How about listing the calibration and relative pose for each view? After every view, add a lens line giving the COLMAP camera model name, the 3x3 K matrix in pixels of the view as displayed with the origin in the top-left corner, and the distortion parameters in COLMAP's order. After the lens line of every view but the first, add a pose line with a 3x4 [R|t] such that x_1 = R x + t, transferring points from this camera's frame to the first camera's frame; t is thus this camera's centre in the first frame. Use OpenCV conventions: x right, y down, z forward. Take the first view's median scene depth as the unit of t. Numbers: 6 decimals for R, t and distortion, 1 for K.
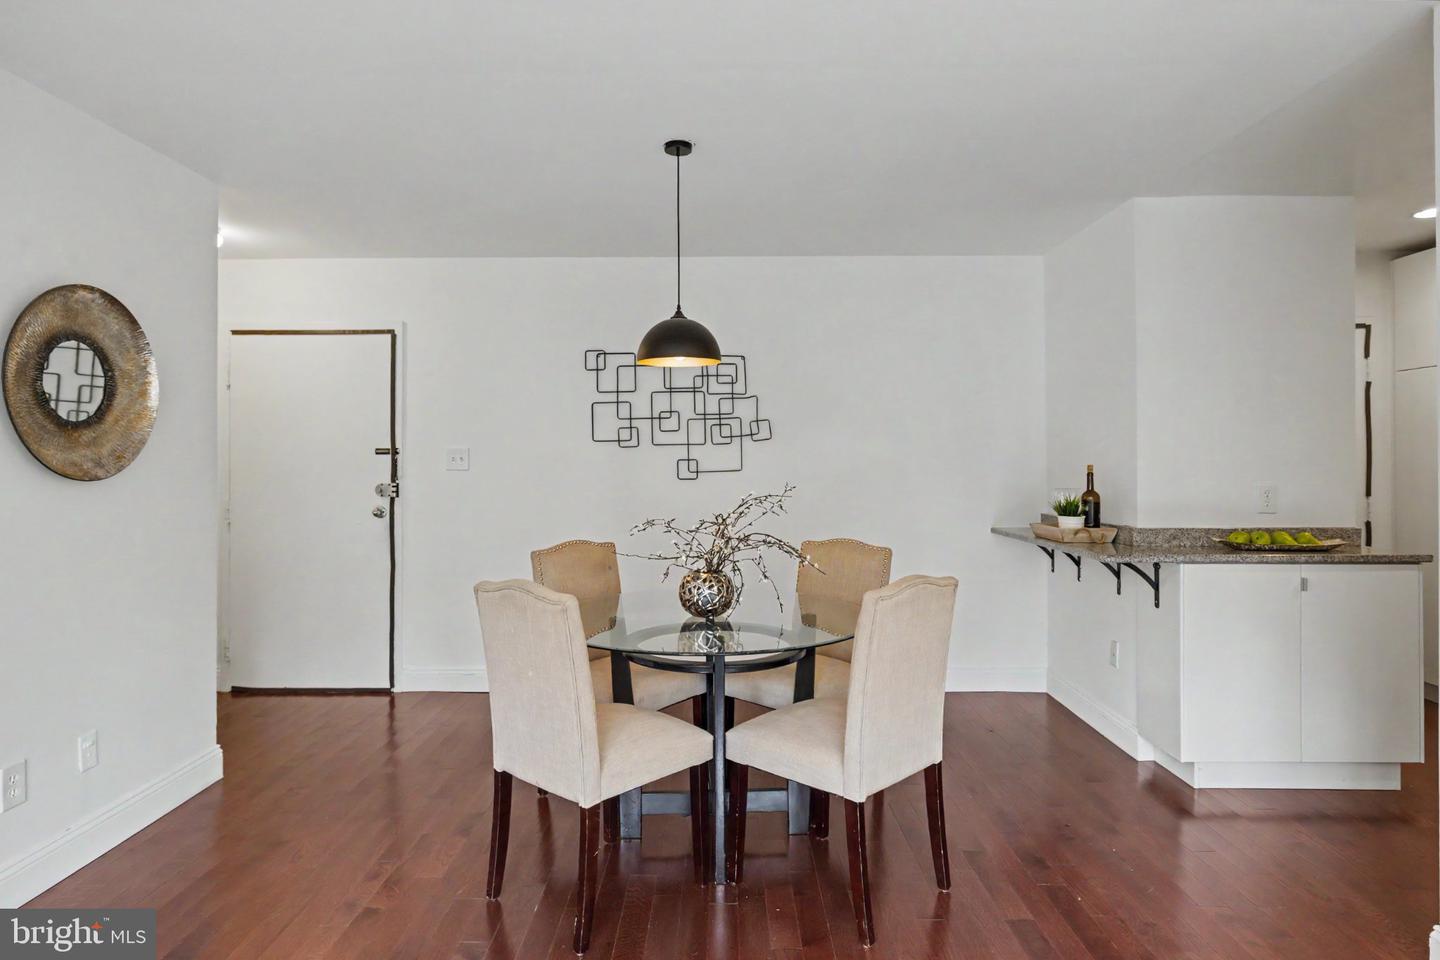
lens RADIAL K [[829.6, 0, 718.8], [0, 829.6, 463.3], [0, 0, 1]] dist [0.000356, -0.000373]
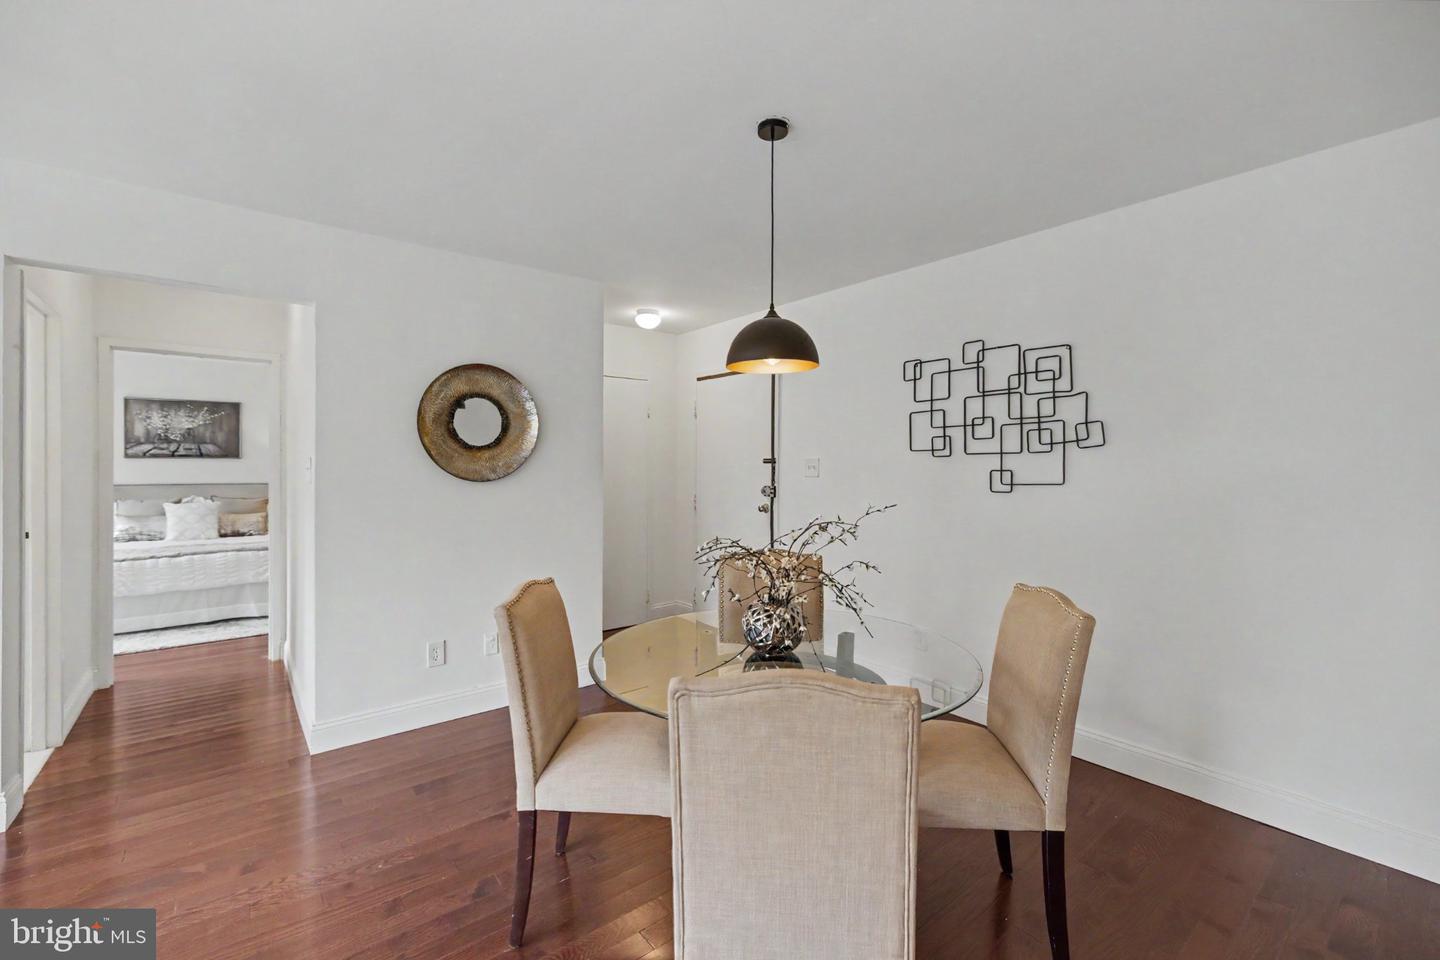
lens RADIAL K [[621.3, 0, 718.5], [0, 621.3, 467.7], [0, 0, 1]] dist [0.002649, 0.000264]
pose [[0.622371, 0.009062, -0.782670, 0.295961], [-0.005857, 0.999959, 0.006920, -0.010137], [0.782700, 0.000277, 0.622399, 0.347210]]
